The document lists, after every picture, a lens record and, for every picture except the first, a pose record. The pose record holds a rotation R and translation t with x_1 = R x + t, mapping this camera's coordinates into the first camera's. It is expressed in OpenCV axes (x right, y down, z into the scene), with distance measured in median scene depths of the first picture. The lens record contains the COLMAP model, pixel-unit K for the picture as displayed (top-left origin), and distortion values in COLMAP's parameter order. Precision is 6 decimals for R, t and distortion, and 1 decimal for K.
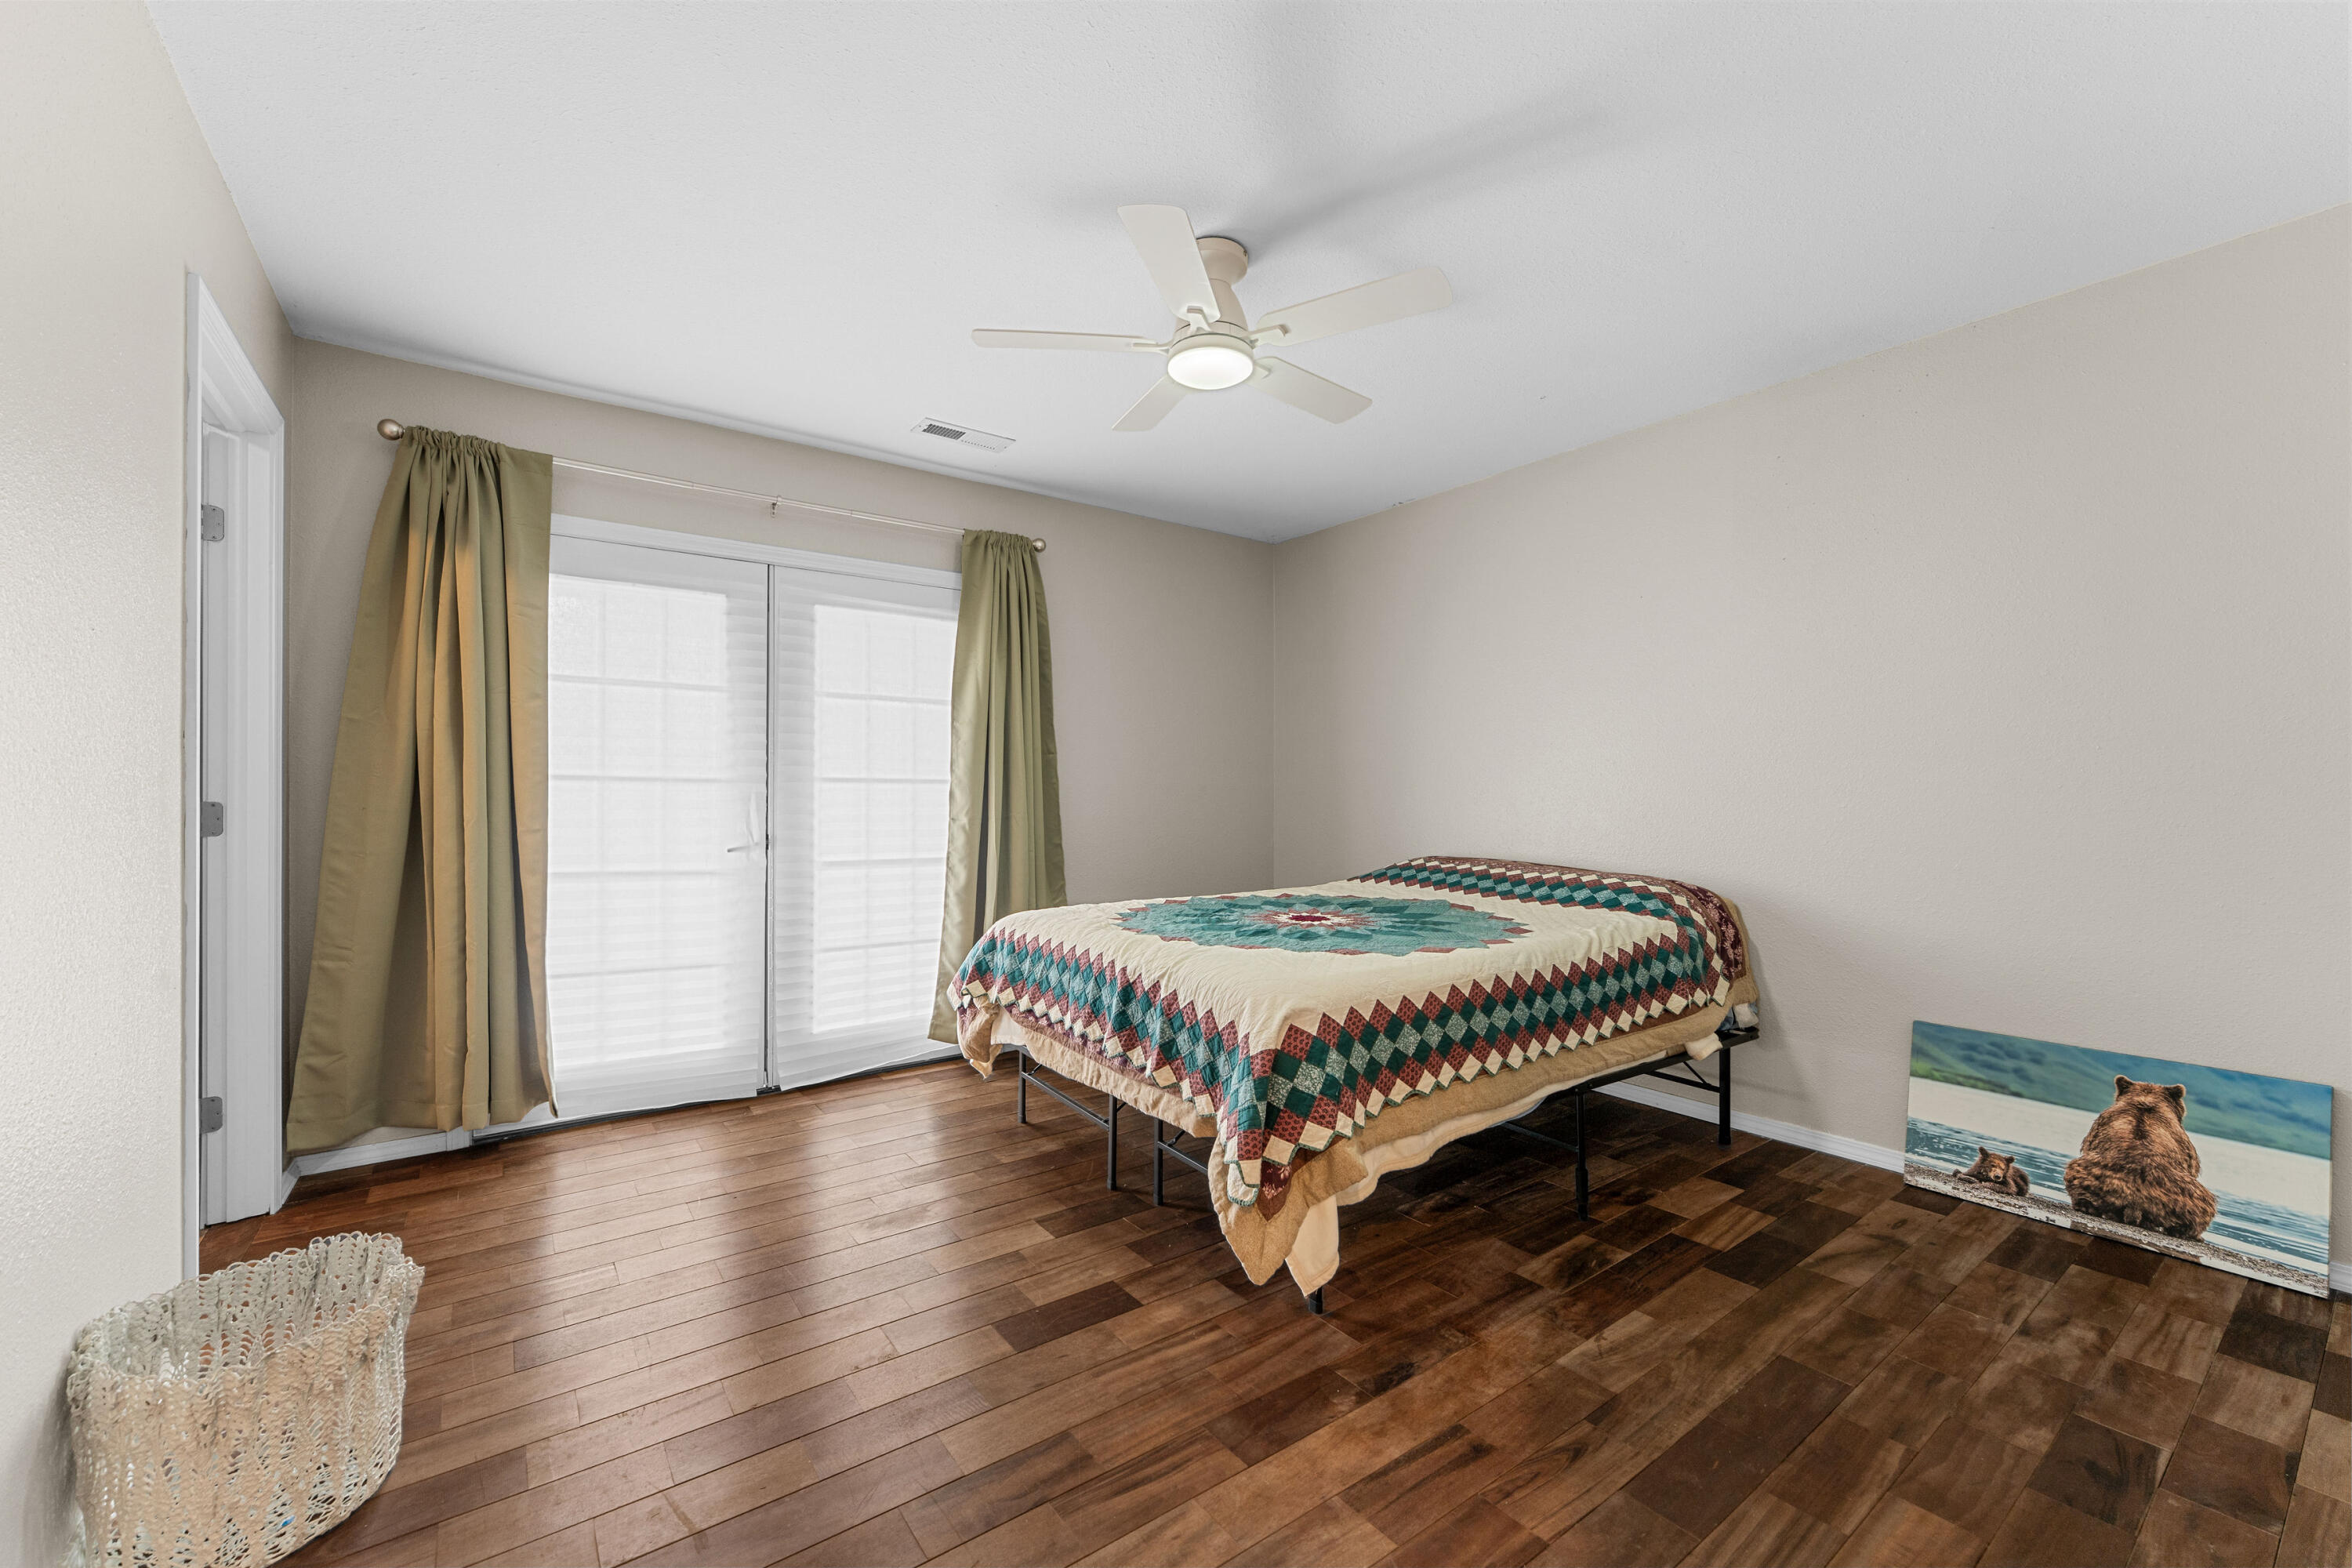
lens RADIAL K [[932.3, 0, 1178.0], [0, 932.3, 789.1], [0, 0, 1]] dist [0.000454, -0.000459]
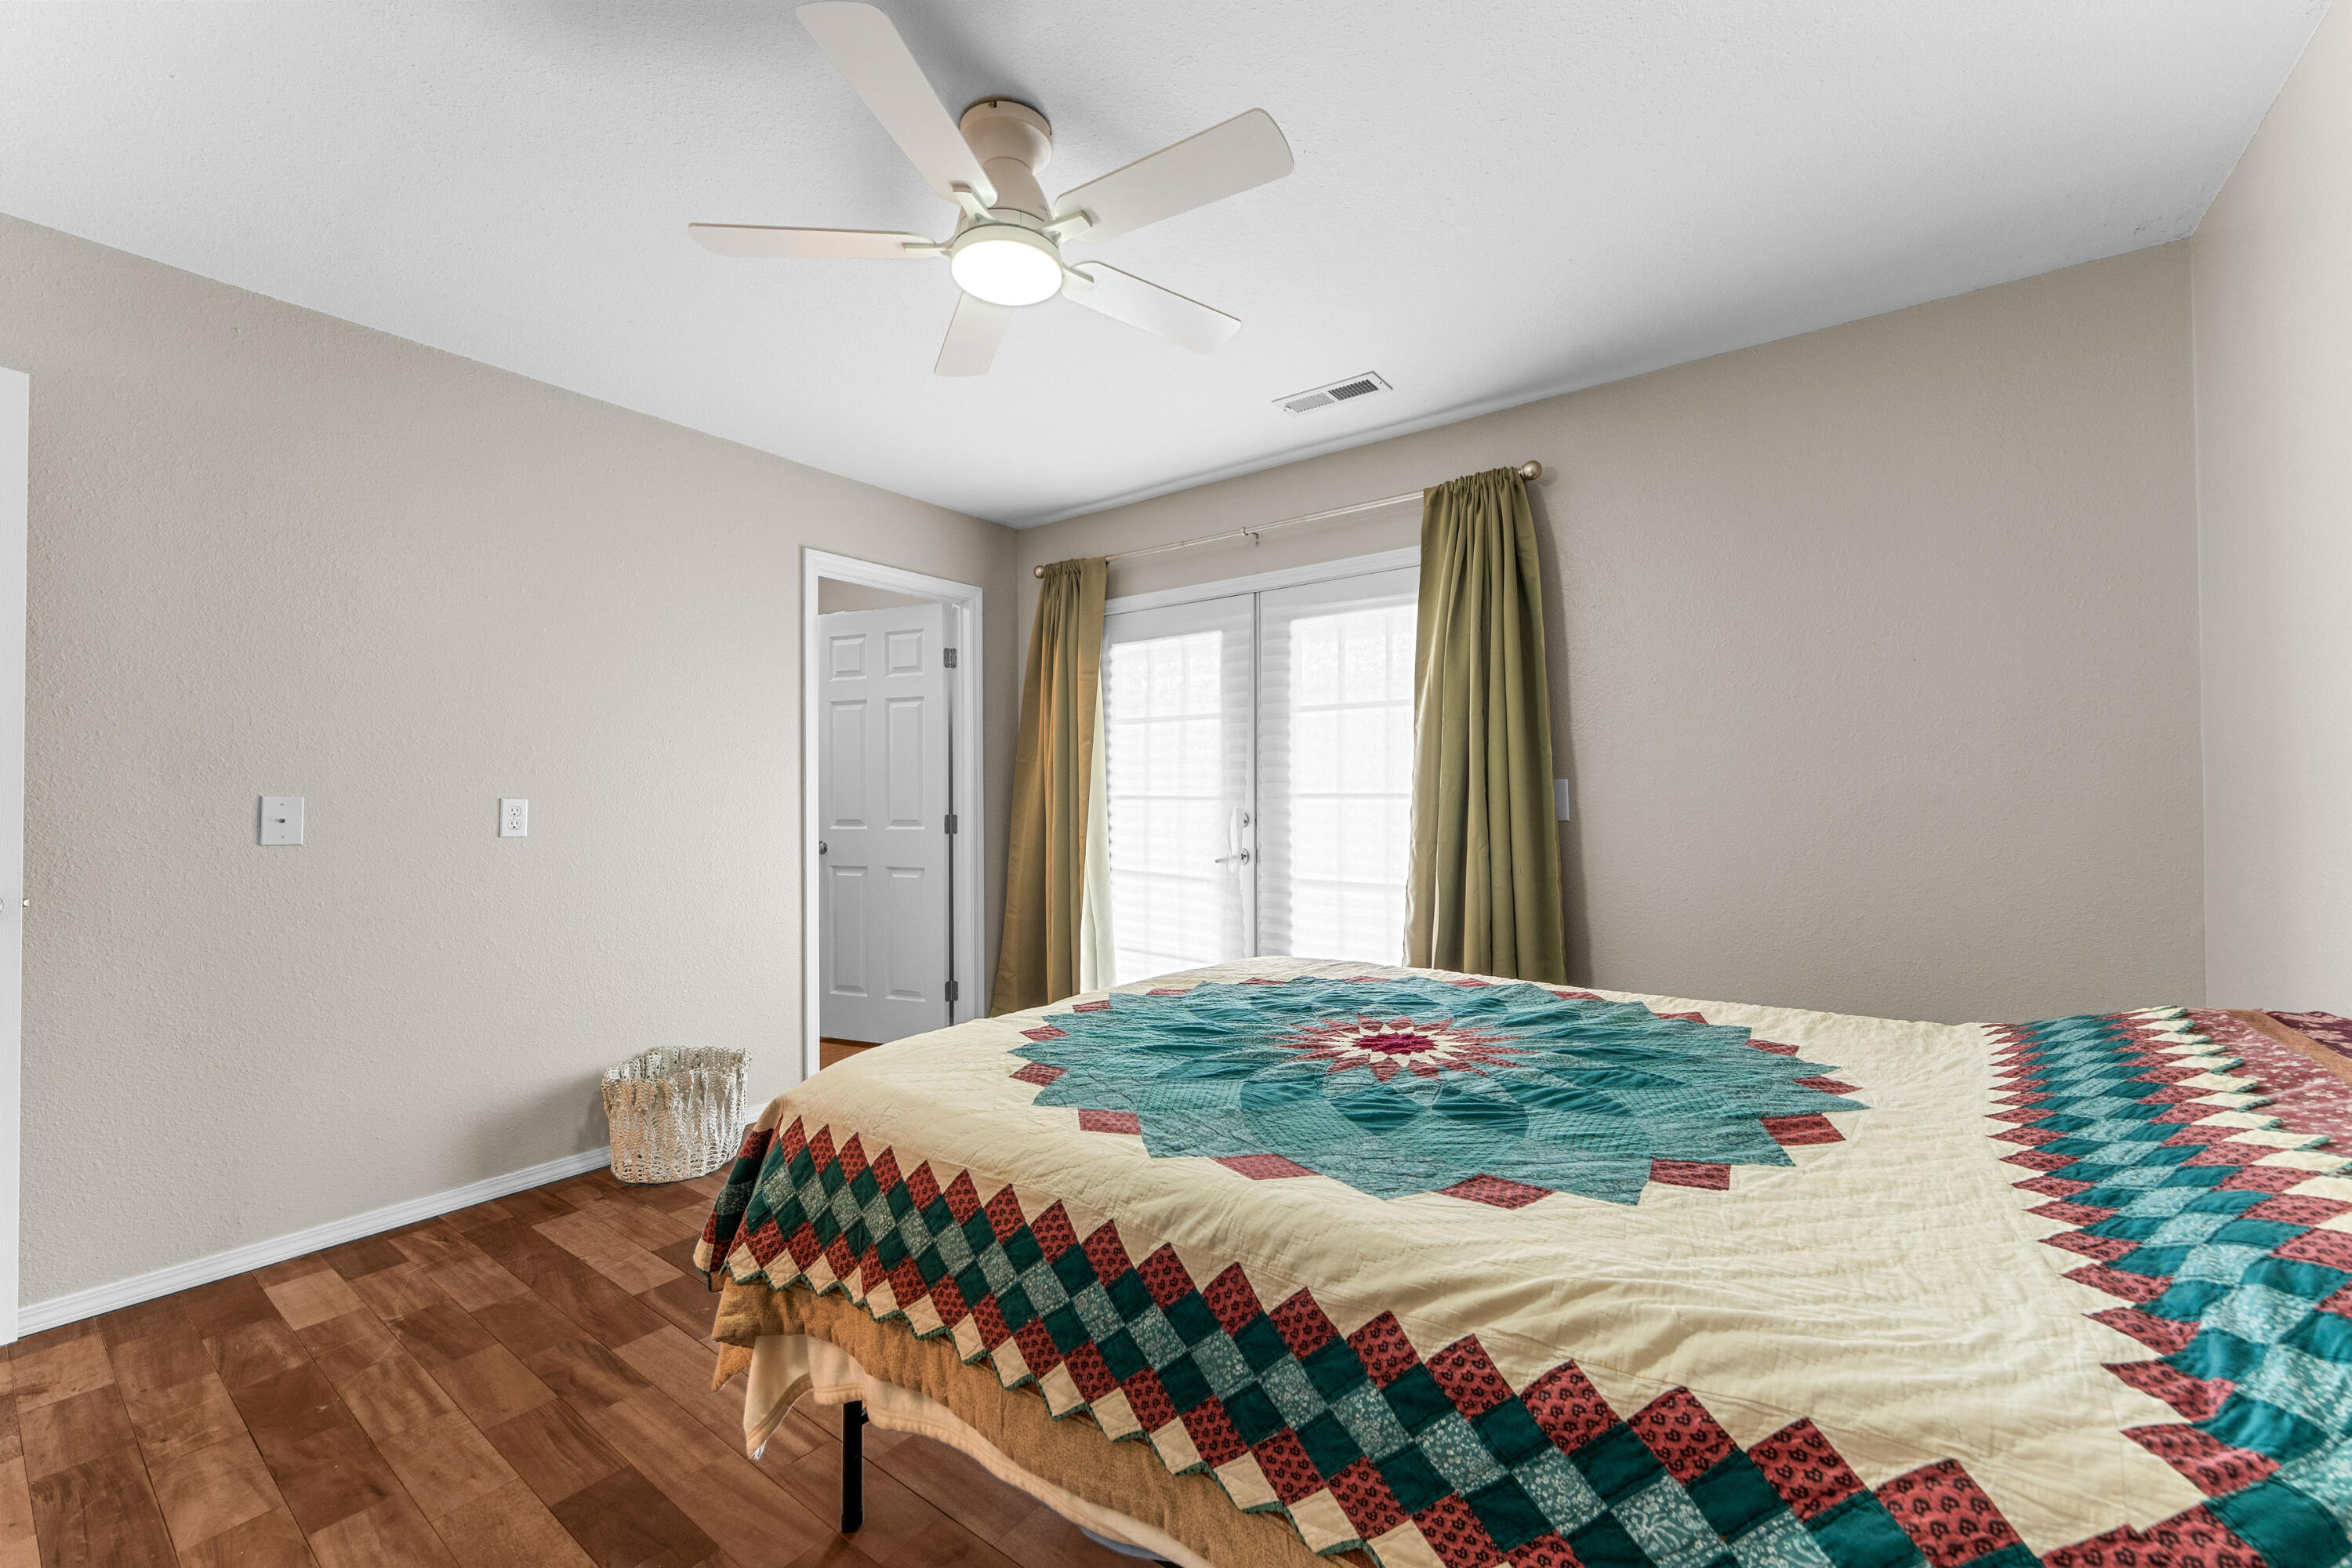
lens RADIAL K [[932.3, 0, 1174.7], [0, 932.3, 794.8], [0, 0, 1]] dist [0.000454, -0.000459]
pose [[0.300172, -0.010510, -0.953827, 0.531138], [0.006473, 0.999939, -0.008981, -0.003385], [0.953863, -0.003478, 0.300222, 0.590888]]
